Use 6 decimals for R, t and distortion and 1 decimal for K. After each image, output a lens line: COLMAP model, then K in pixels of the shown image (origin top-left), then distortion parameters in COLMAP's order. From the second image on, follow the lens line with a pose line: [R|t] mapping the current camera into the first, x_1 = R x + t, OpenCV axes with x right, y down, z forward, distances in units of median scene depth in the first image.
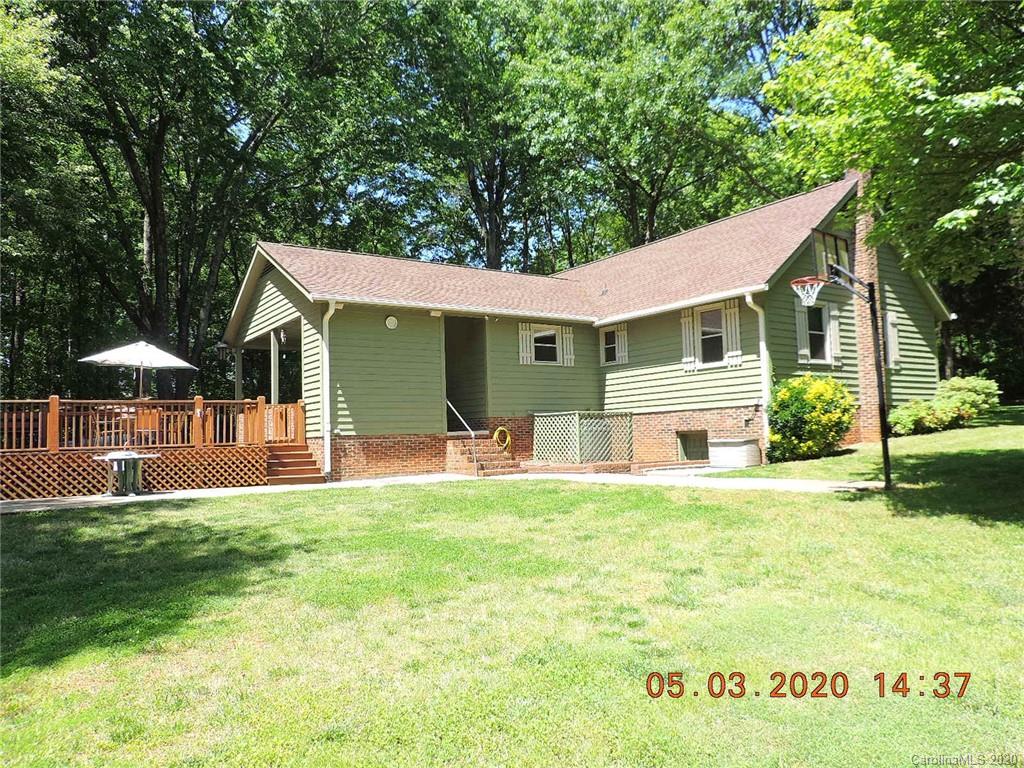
lens RADIAL K [[730.9, 0, 512.0], [0, 730.9, 384.0], [0, 0, 1]] dist [-0.014386, -0.002660]
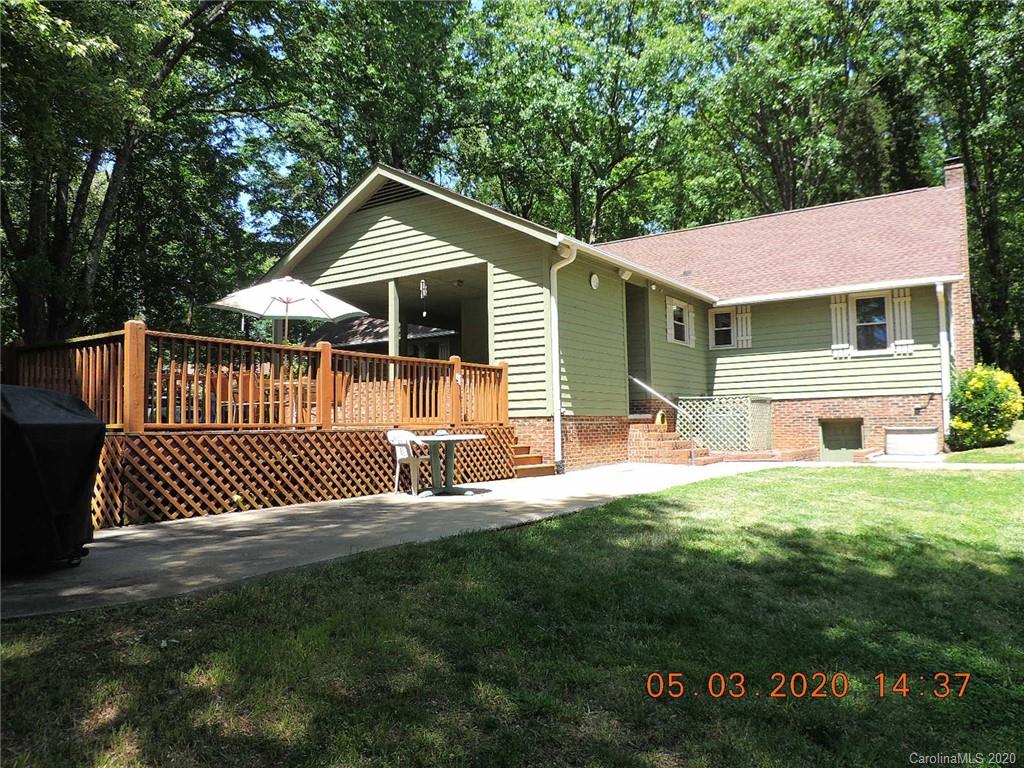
lens RADIAL K [[730.9, 0, 512.0], [0, 730.9, 384.0], [0, 0, 1]] dist [-0.014386, -0.002660]
pose [[0.927515, 0.036255, 0.372023, -0.565140], [-0.038718, 0.999250, -0.000851, 0.037490], [-0.371775, -0.013614, 0.928223, 0.263413]]
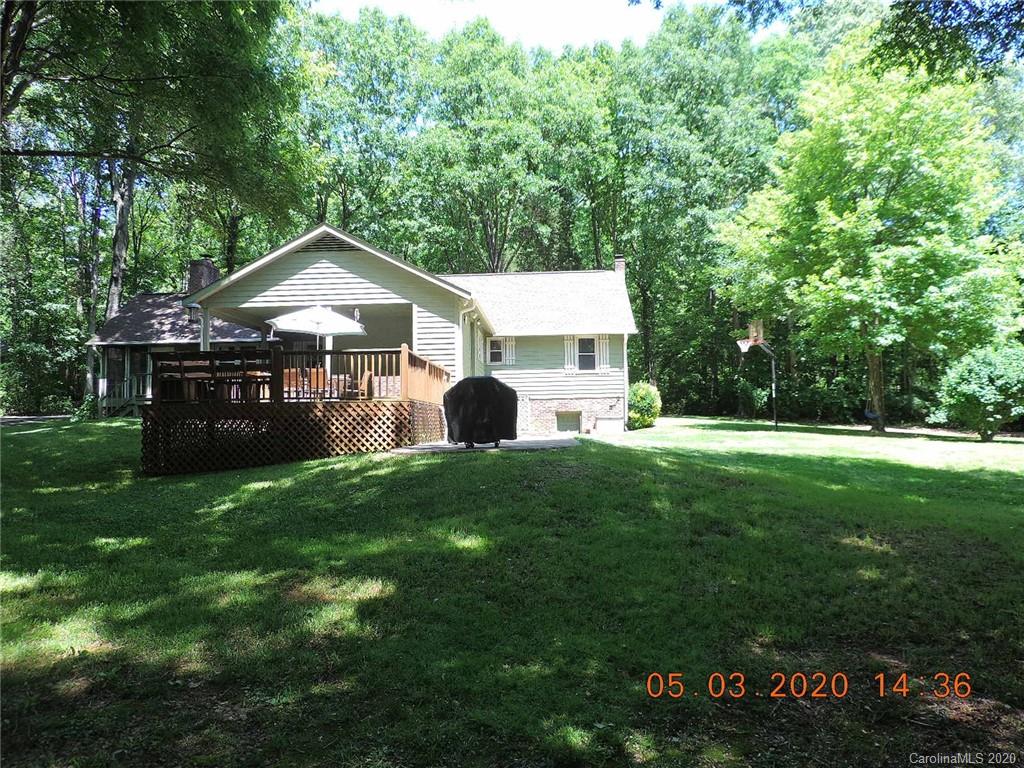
lens RADIAL K [[730.9, 0, 512.0], [0, 730.9, 384.0], [0, 0, 1]] dist [-0.014386, -0.002660]
pose [[0.600656, 0.066897, 0.796704, -1.164770], [-0.059941, 0.997457, -0.038562, 0.077010], [-0.797257, -0.024593, 0.603139, 0.144288]]
